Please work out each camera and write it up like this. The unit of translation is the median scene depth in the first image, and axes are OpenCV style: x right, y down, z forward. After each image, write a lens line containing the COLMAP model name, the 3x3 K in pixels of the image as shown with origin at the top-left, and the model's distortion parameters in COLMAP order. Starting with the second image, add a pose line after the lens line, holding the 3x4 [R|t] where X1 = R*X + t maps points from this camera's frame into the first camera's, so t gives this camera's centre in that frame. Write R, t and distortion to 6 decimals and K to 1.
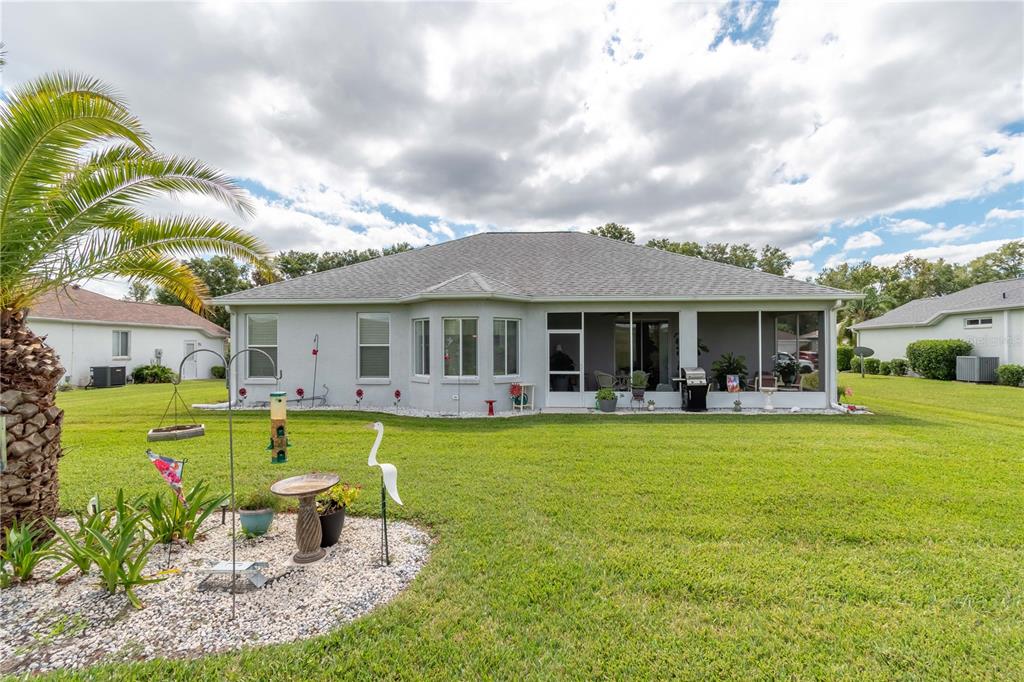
lens RADIAL K [[460.7, 0, 512.2], [0, 460.7, 349.6], [0, 0, 1]] dist [0.001132, -0.000270]
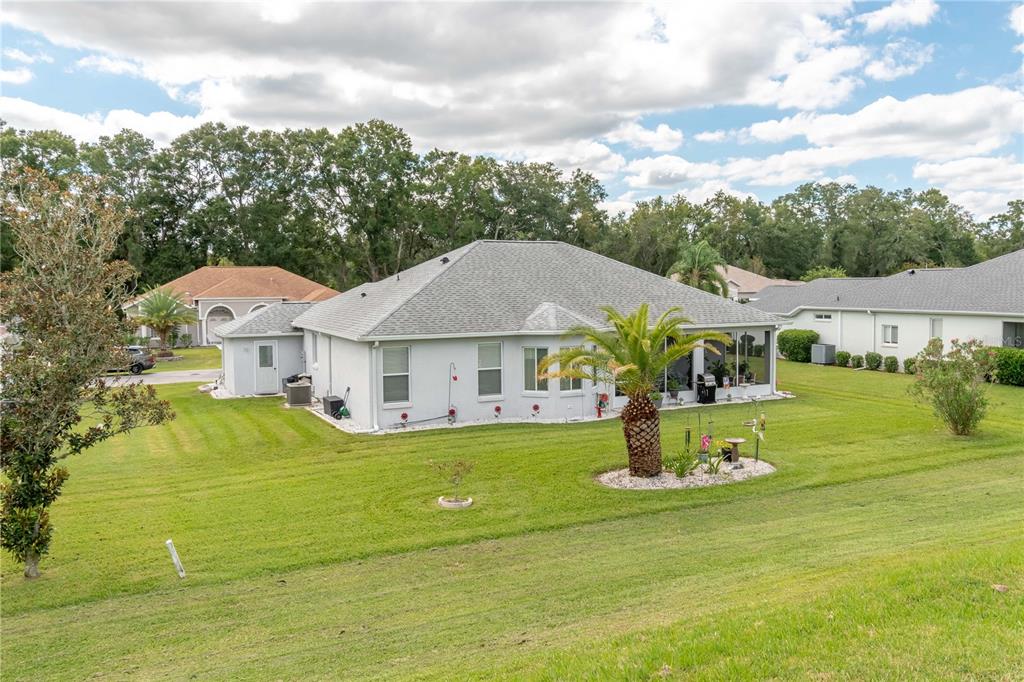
lens RADIAL K [[831.2, 0, 512.0], [0, 831.2, 341.0], [0, 0, 1]] dist [0.001362, 0.000831]
pose [[0.875142, -0.040216, 0.482191, -0.944147], [0.010452, 0.997879, 0.064258, -0.160438], [-0.483752, -0.051195, 0.873706, -0.667695]]
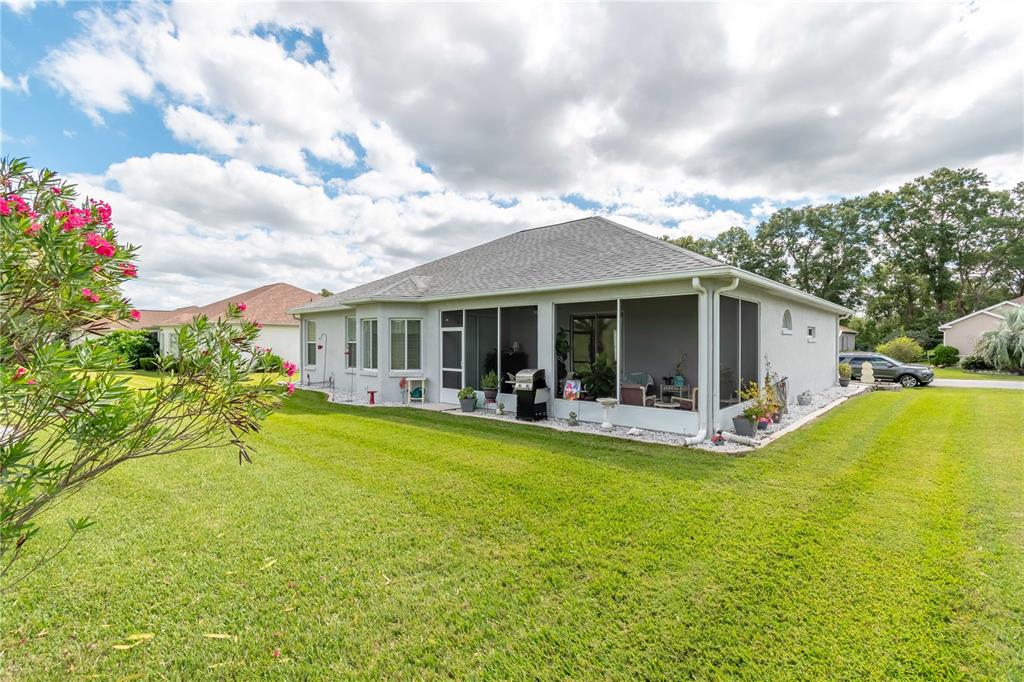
lens RADIAL K [[463.5, 0, 531.6], [0, 463.5, 340.1], [0, 0, 1]] dist [0.000514, -0.000391]
pose [[0.801152, 0.000233, -0.598461, 0.611482], [-0.005189, 0.999965, -0.006556, -0.006500], [0.598439, 0.008358, 0.801125, 0.202566]]
